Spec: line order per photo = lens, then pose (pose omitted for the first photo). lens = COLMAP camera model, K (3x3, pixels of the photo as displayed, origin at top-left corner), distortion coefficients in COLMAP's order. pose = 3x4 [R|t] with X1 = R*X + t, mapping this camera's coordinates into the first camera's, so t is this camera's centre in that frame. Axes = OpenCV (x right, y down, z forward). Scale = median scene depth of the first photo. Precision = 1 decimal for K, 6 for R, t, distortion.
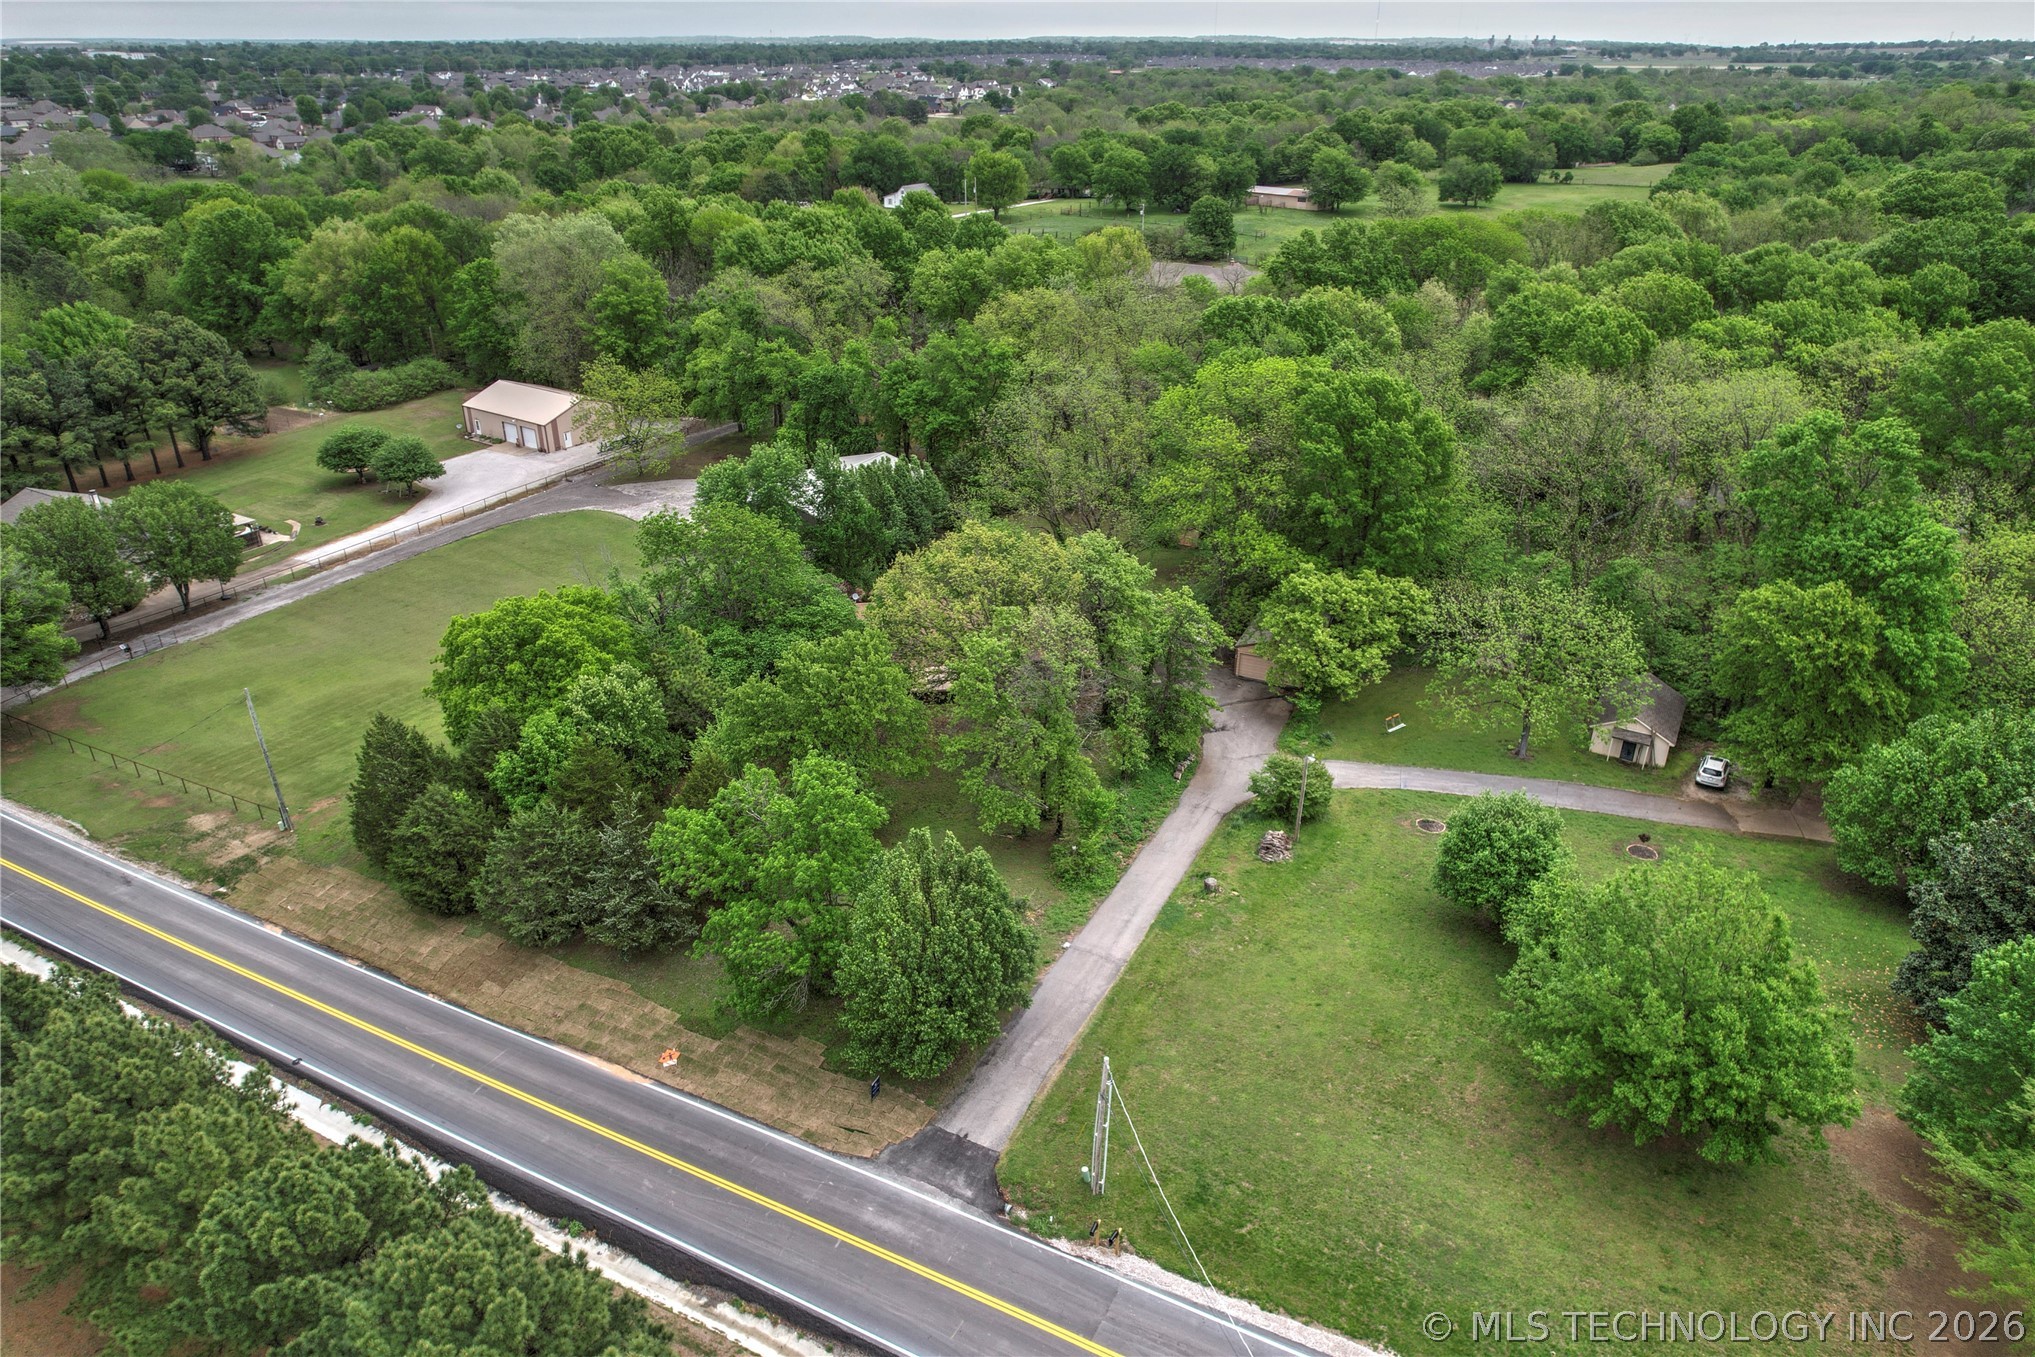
lens RADIAL K [[1306.9, 0, 1009.6], [0, 1306.9, 669.9], [0, 0, 1]] dist [-0.084009, 0.078743]
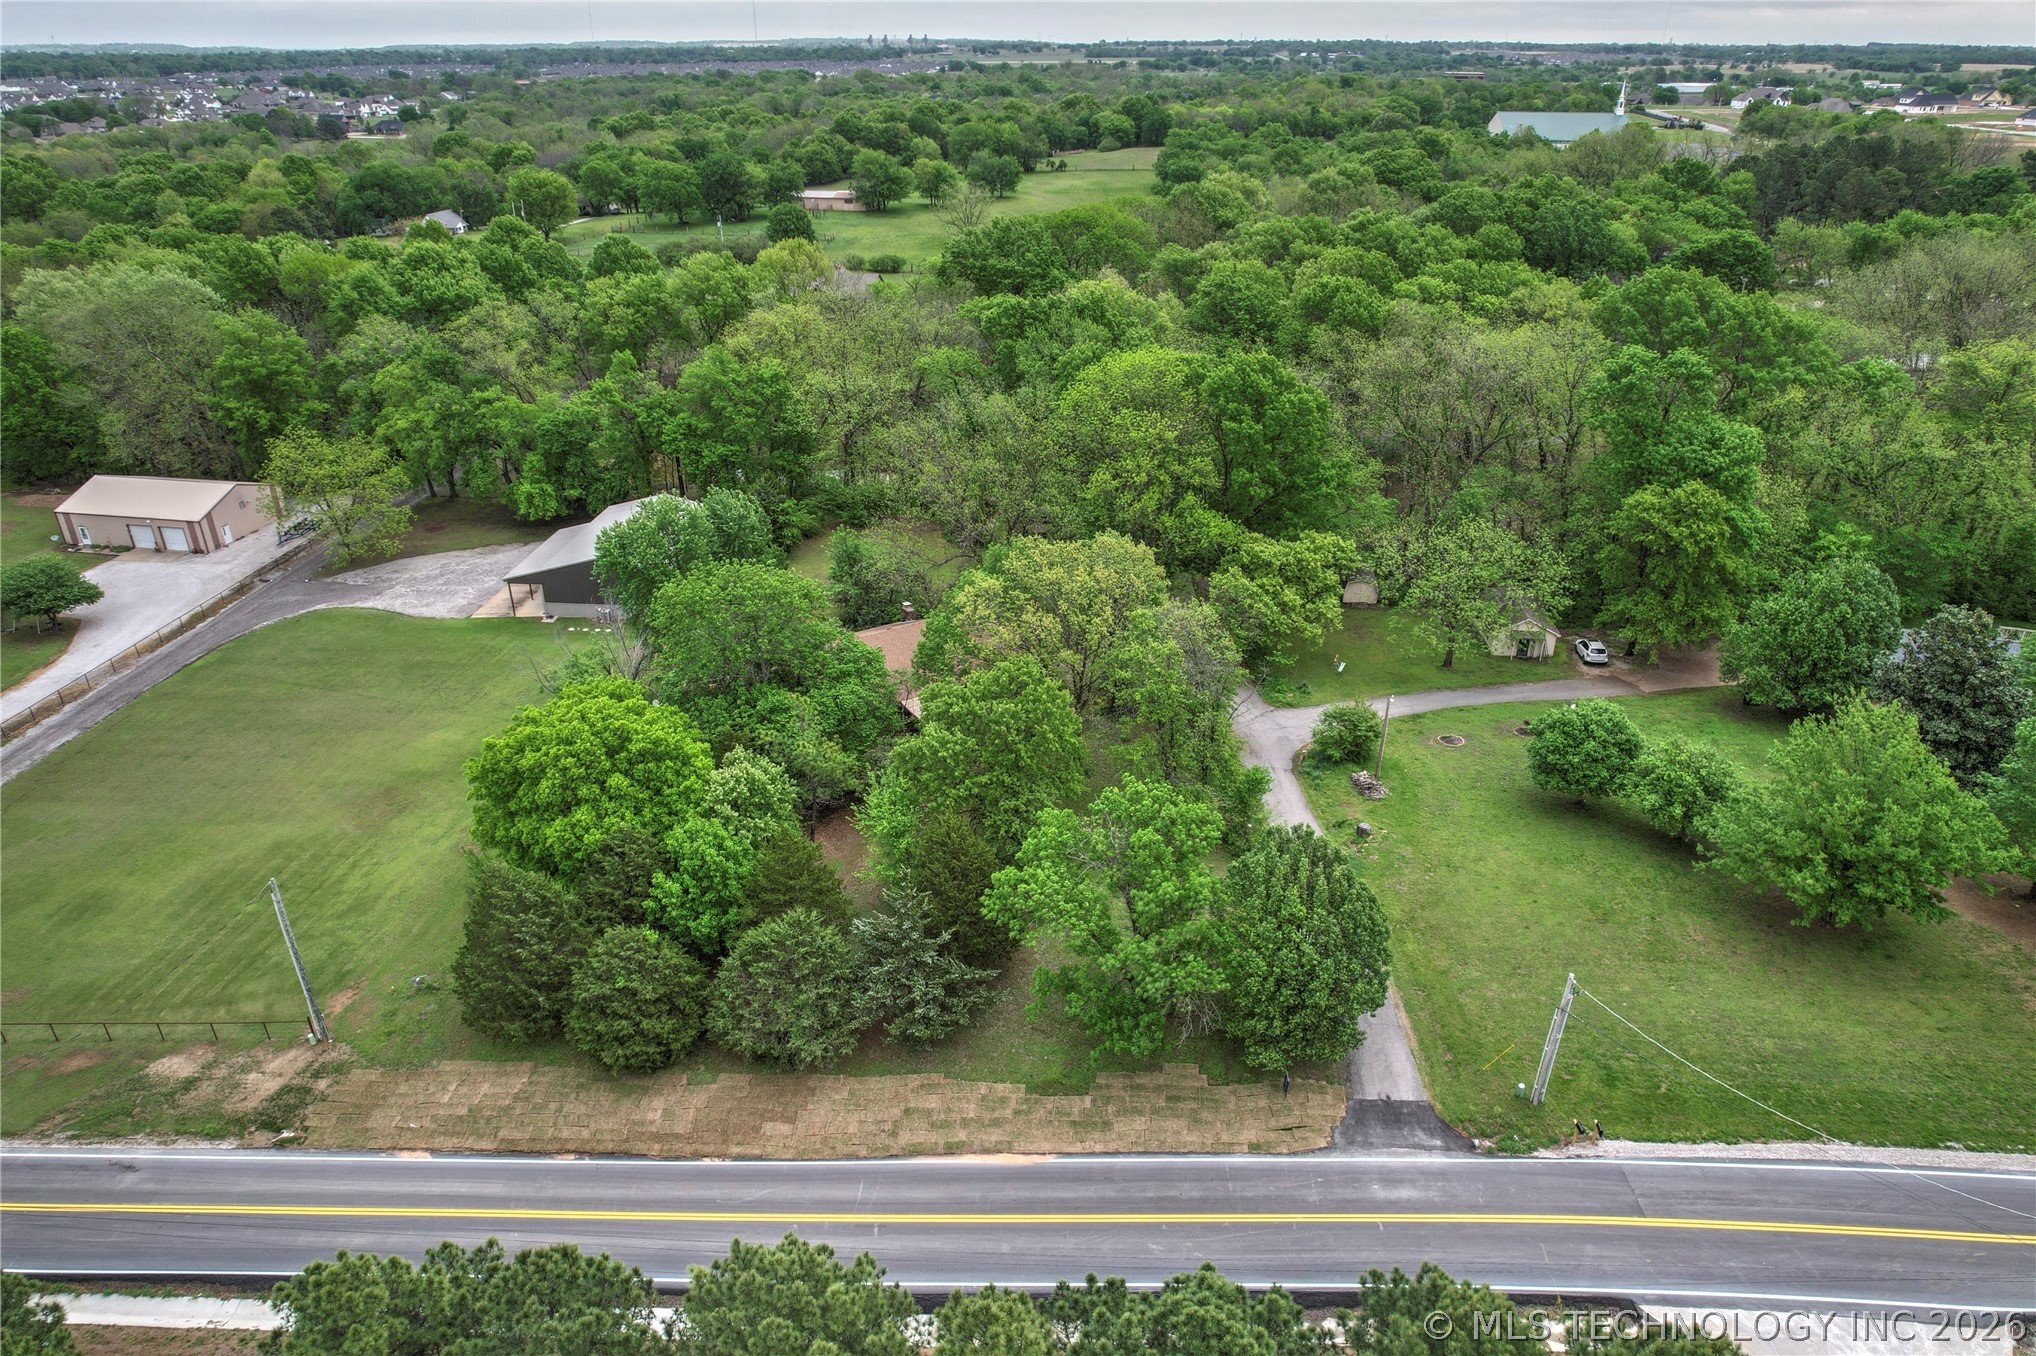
lens RADIAL K [[1307.5, 0, 1010.1], [0, 1307.5, 669.4], [0, 0, 1]] dist [-0.084009, 0.078743]
pose [[0.908548, -0.187048, 0.373569, -0.234099], [0.187926, 0.981579, 0.034433, -0.027981], [-0.373129, 0.038920, 0.926963, 0.045746]]
